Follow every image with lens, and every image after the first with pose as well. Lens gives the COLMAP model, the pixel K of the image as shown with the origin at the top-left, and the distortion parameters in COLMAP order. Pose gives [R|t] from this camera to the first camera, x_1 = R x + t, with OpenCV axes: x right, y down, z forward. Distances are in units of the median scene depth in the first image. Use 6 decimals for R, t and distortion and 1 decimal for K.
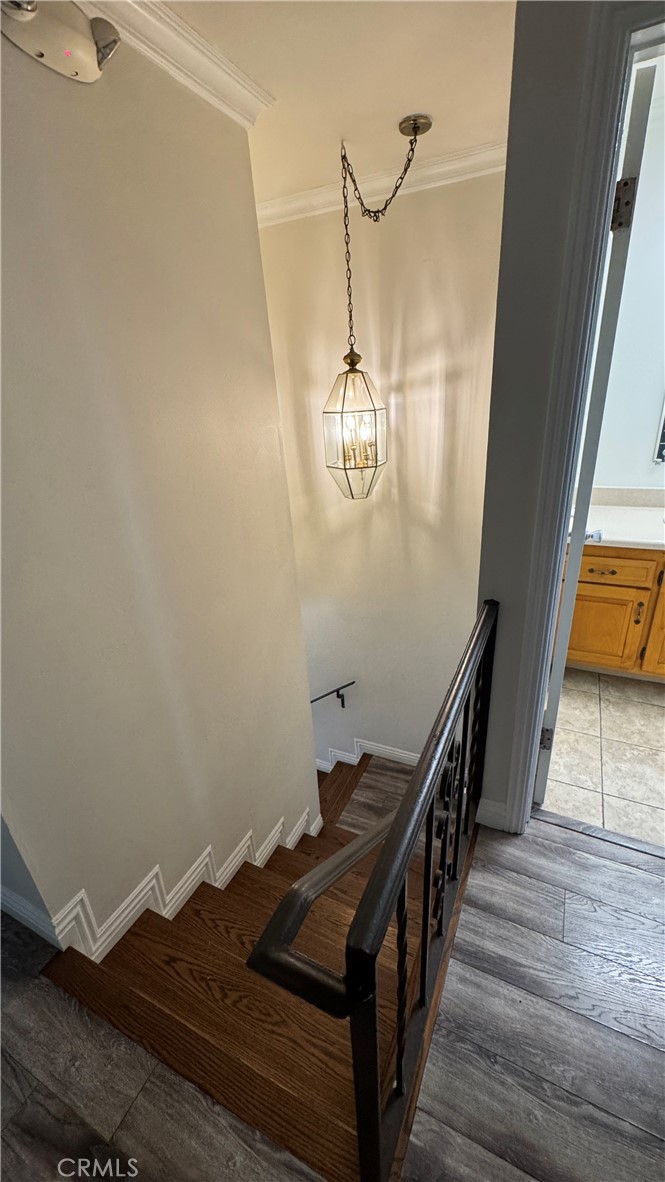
lens RADIAL K [[471.6, 0, 334.9], [0, 471.6, 591.5], [0, 0, 1]] dist [-0.002071, 0.000144]
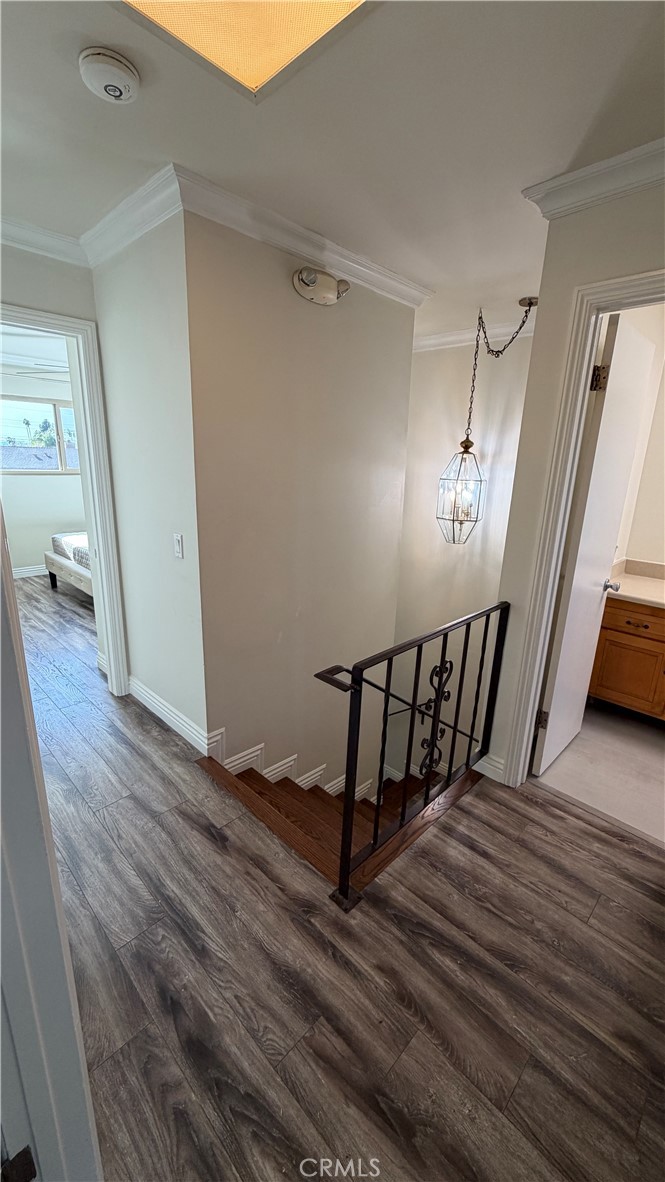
lens RADIAL K [[471.6, 0, 332.5], [0, 471.6, 591.0], [0, 0, 1]] dist [0.001432, 0.000110]
pose [[0.941905, 0.178662, -0.284422, 0.195147], [-0.214773, 0.971422, -0.101048, 0.218810], [0.258240, 0.156264, 0.953359, -0.518305]]
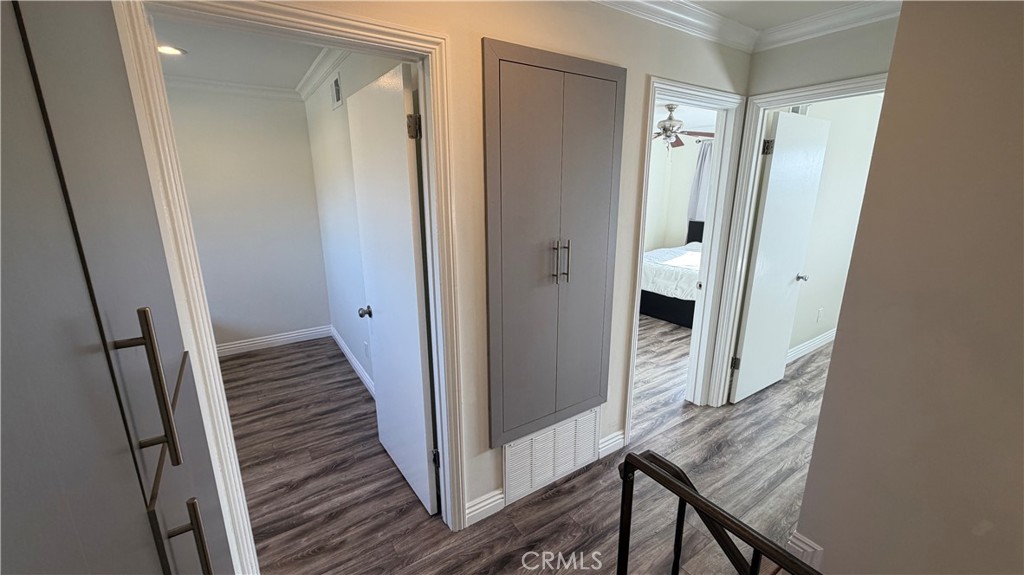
lens RADIAL K [[408.5, 0, 510.1], [0, 408.5, 288.3], [0, 0, 1]] dist [0.001432, 0.000110]
pose [[-0.506945, 0.274266, -0.817181, 0.600162], [-0.310810, 0.826094, 0.470070, -0.228888], [0.803993, 0.492288, -0.333539, 0.271195]]
